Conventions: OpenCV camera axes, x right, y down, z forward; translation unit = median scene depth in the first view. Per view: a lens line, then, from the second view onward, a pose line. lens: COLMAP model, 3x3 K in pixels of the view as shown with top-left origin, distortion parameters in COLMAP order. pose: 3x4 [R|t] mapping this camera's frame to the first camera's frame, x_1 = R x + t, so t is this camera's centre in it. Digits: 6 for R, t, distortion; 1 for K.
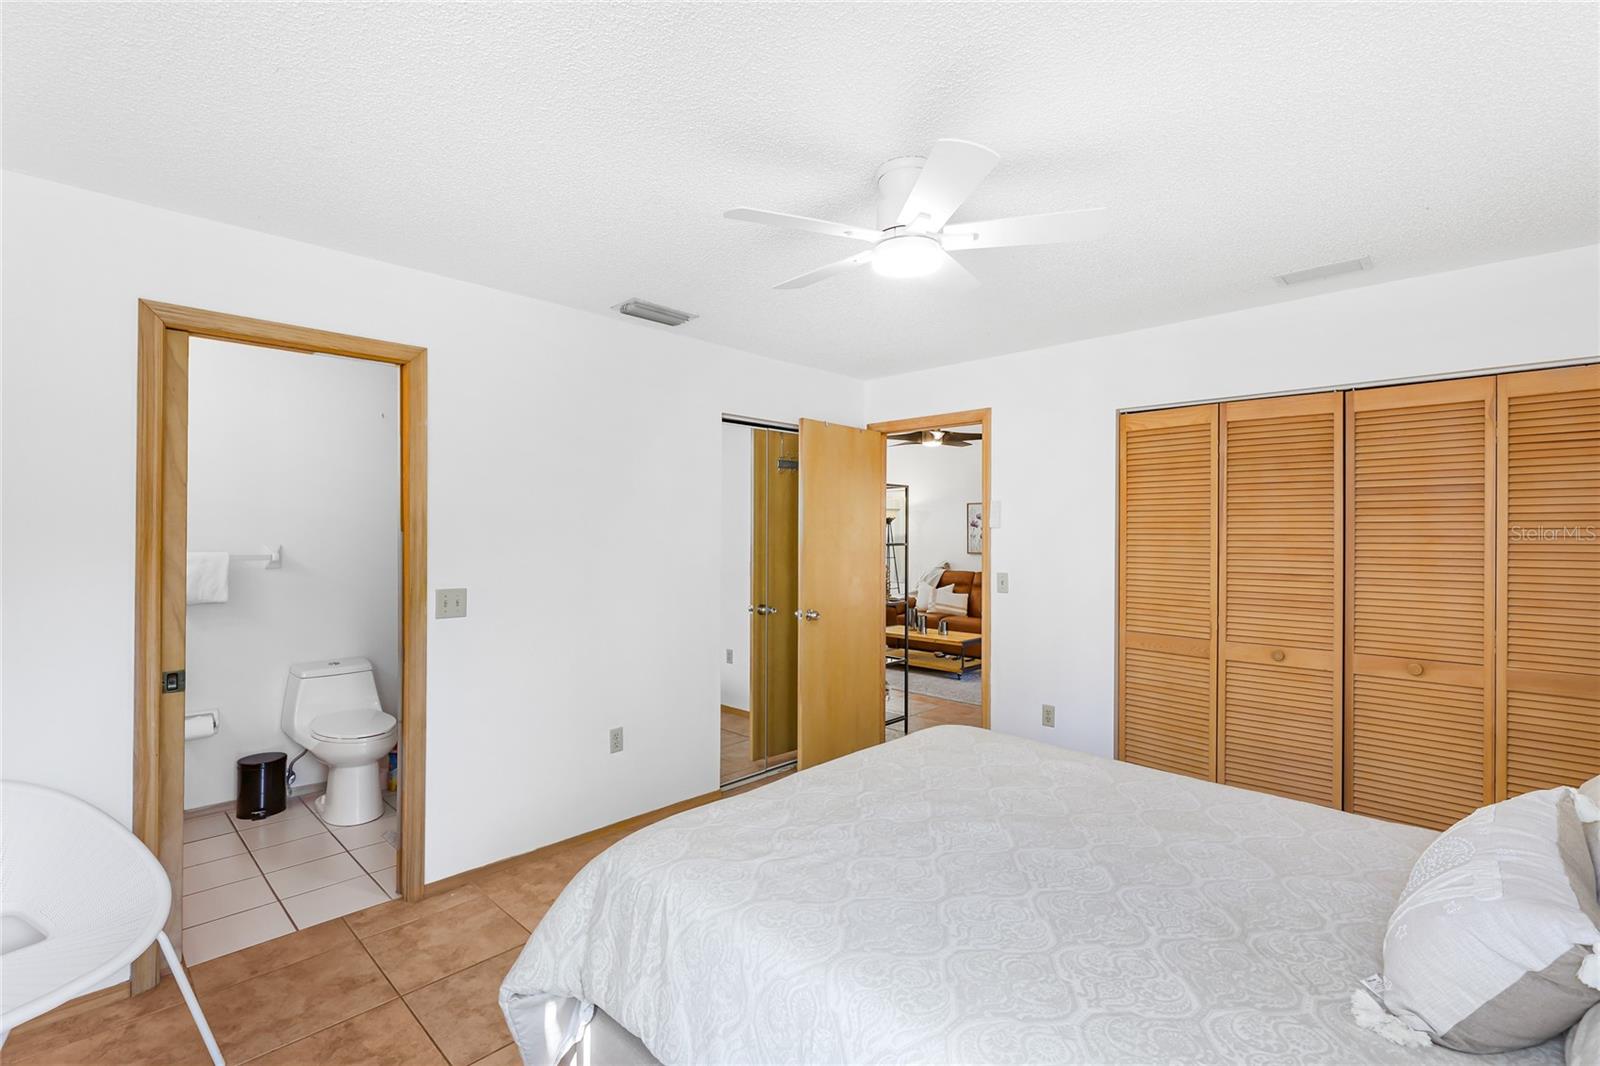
lens RADIAL K [[716.3, 0, 797.4], [0, 716.3, 533.2], [0, 0, 1]] dist [0.008179, -0.002308]
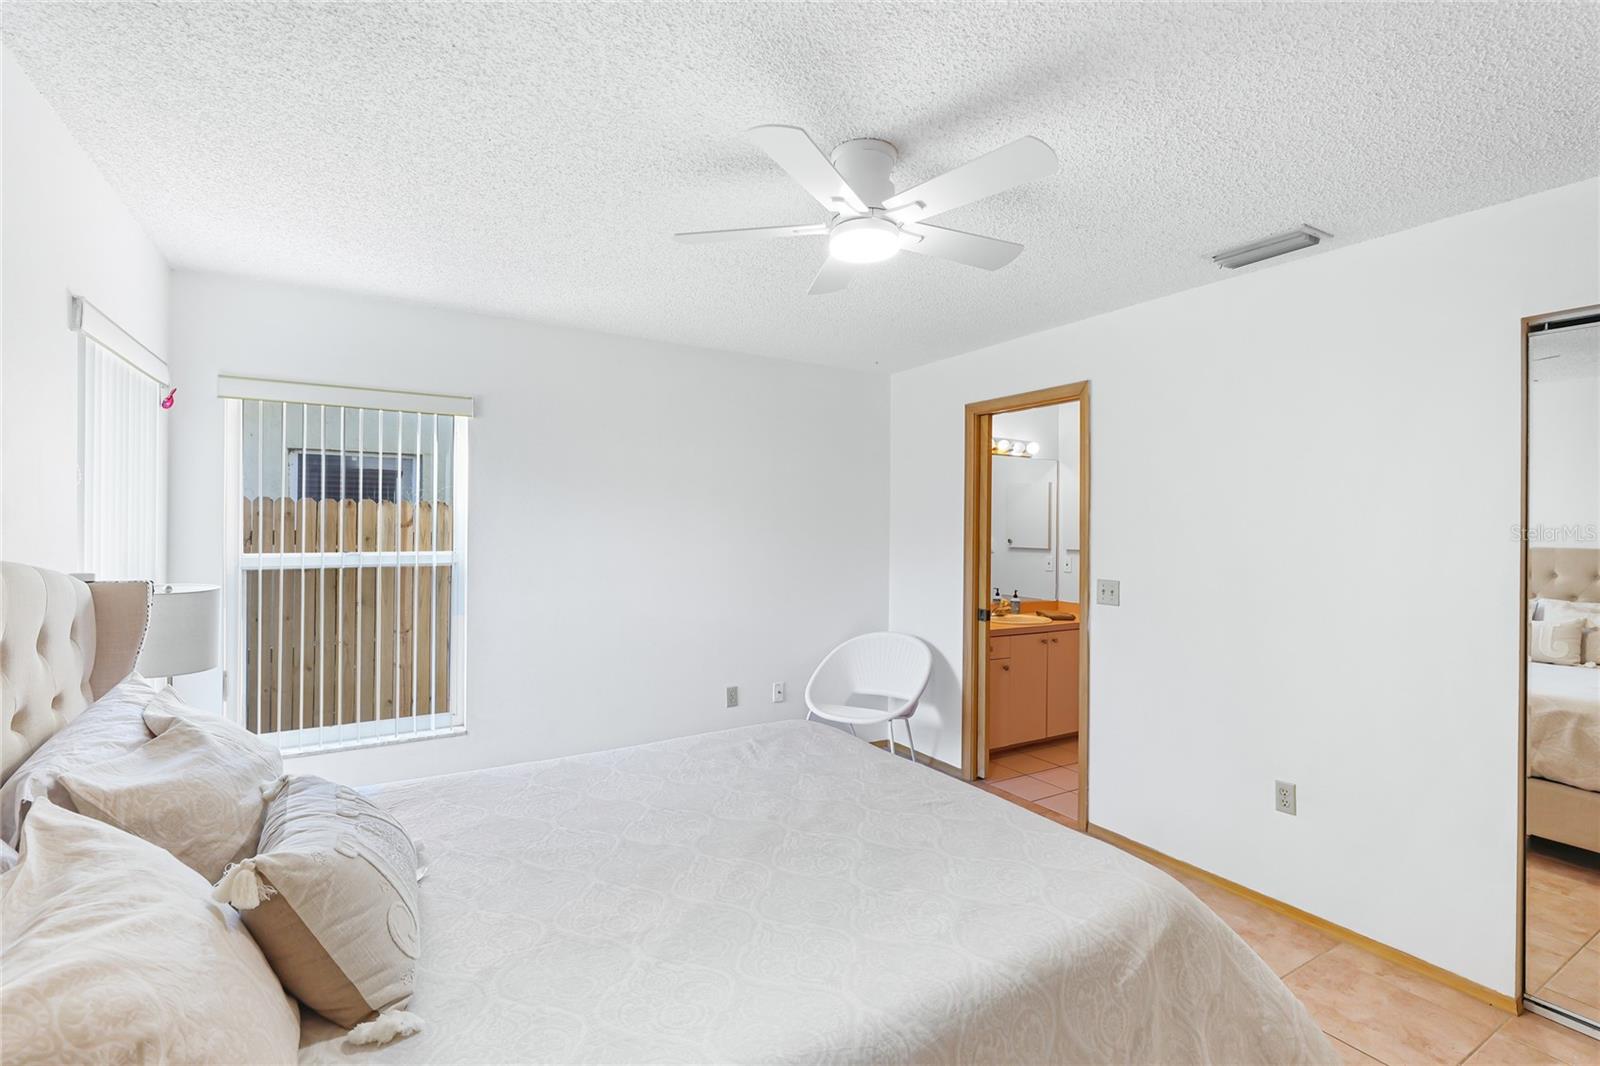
lens RADIAL K [[716.3, 0, 793.9], [0, 716.3, 529.6], [0, 0, 1]] dist [0.008179, -0.002308]
pose [[-0.251507, -0.002158, -0.967853, 0.608251], [-0.011908, 0.999929, 0.000865, 0.001809], [0.967782, 0.011743, -0.251515, 0.636719]]
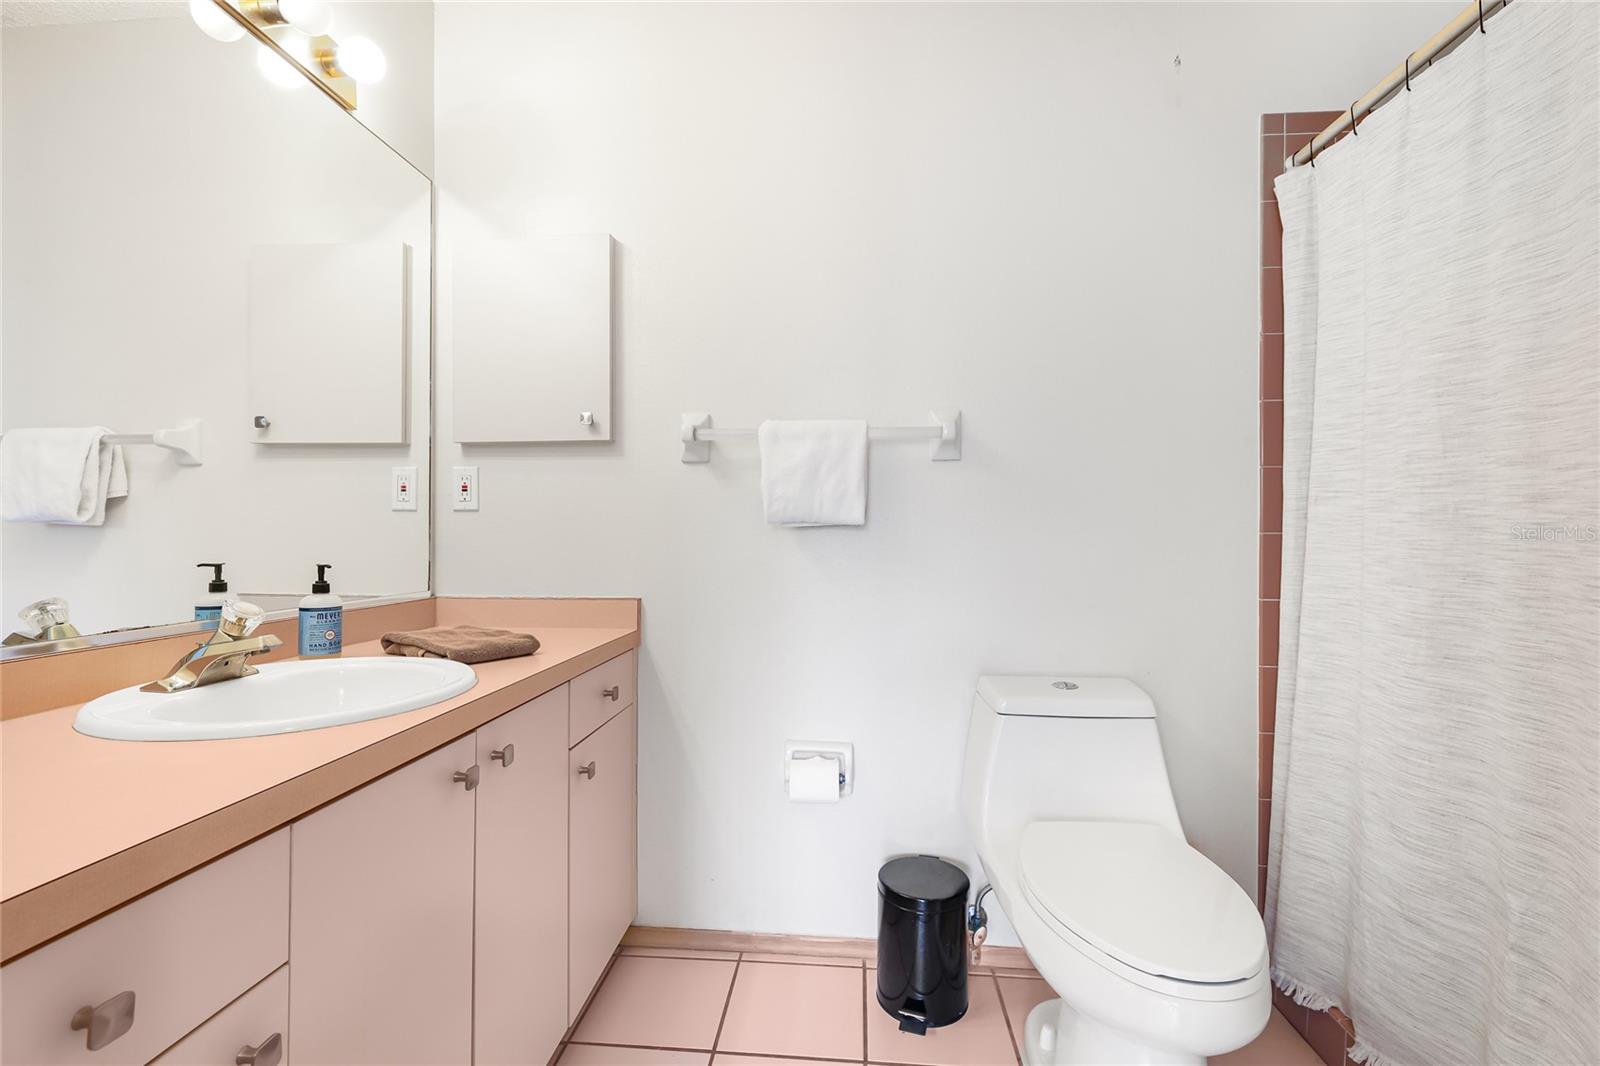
lens RADIAL K [[716.3, 0, 790.5], [0, 716.3, 527.0], [0, 0, 1]] dist [0.008179, -0.002308]
pose [[0.632342, -0.006531, -0.774662, -0.462438], [-0.004998, 0.999909, -0.012509, 0.104110], [0.774673, 0.011782, 0.632252, 0.670866]]
